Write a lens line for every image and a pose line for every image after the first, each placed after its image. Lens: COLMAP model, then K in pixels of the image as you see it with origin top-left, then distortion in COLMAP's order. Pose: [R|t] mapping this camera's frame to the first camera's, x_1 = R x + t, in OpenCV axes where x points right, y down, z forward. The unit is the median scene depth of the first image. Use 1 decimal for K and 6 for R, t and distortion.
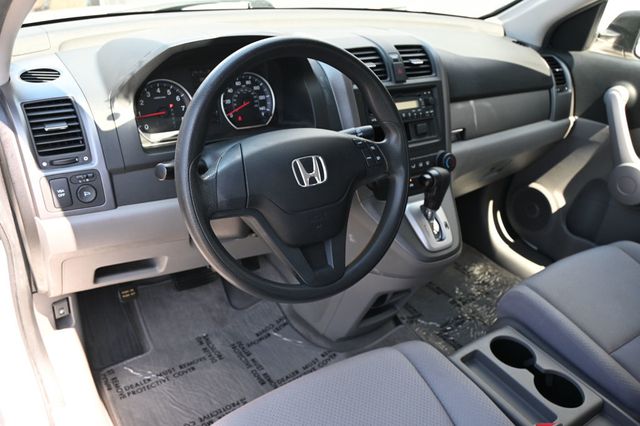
lens RADIAL K [[534.7, 0, 320.0], [0, 534.7, 213.0], [0, 0, 1]] dist [0.011803, 0.001781]
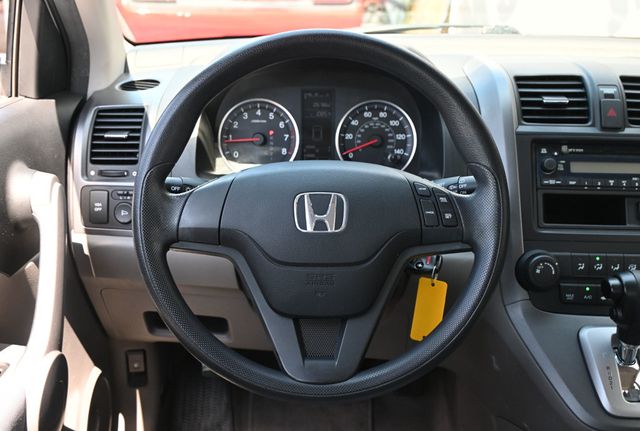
lens RADIAL K [[728.2, 0, 320.0], [0, 728.2, 215.5], [0, 0, 1]] dist [0.003822, -0.008581]
pose [[0.830187, 0.125939, -0.543073, 0.356924], [-0.221691, 0.968392, -0.114325, 0.024393], [0.511510, 0.215306, 0.831866, 0.152153]]
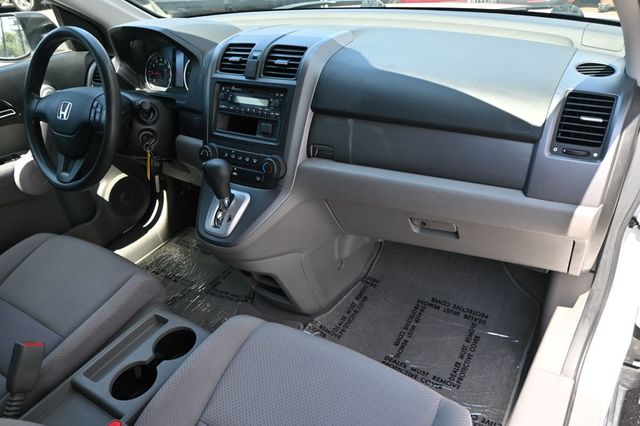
lens RADIAL K [[484.5, 0, 320.0], [0, 484.5, 213.0], [0, 0, 1]] dist [-0.007711, -0.001011]
pose [[0.366913, 0.365722, -0.855349, 1.173797], [-0.330539, 0.910732, 0.247613, -0.298070], [0.869551, 0.191873, 0.455044, 0.768016]]
